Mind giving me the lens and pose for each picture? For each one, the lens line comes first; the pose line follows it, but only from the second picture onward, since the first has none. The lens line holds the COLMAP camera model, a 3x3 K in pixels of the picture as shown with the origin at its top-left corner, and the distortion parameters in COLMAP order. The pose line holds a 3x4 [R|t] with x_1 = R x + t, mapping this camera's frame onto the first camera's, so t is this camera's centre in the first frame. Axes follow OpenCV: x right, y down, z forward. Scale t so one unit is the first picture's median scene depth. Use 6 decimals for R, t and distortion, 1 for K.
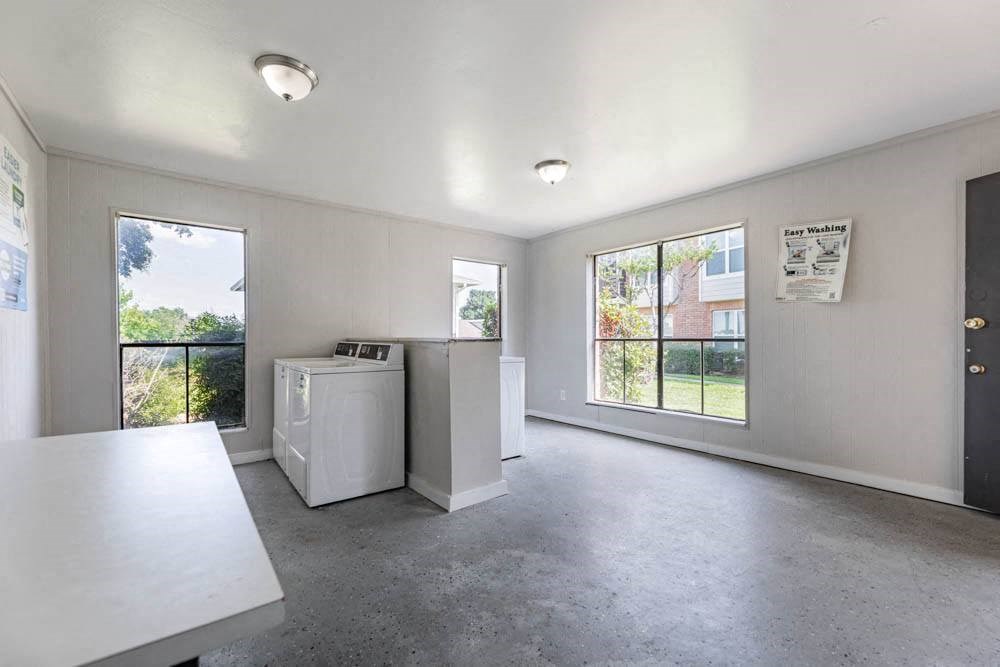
lens RADIAL K [[409.8, 0, 498.7], [0, 409.8, 334.3], [0, 0, 1]] dist [0.000153, -0.000398]
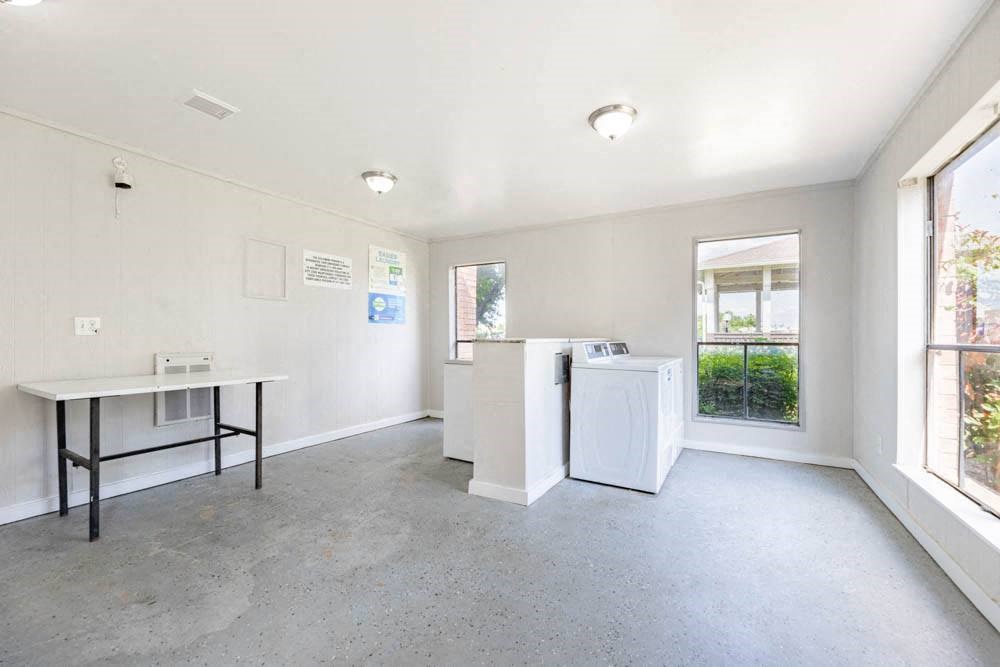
lens RADIAL K [[409.8, 0, 504.4], [0, 409.8, 336.4], [0, 0, 1]] dist [0.000153, -0.000398]
pose [[0.387456, 0.004408, -0.921878, 0.790204], [0.001832, 0.999983, 0.005551, -0.004578], [0.921887, -0.003840, 0.387441, 0.539512]]
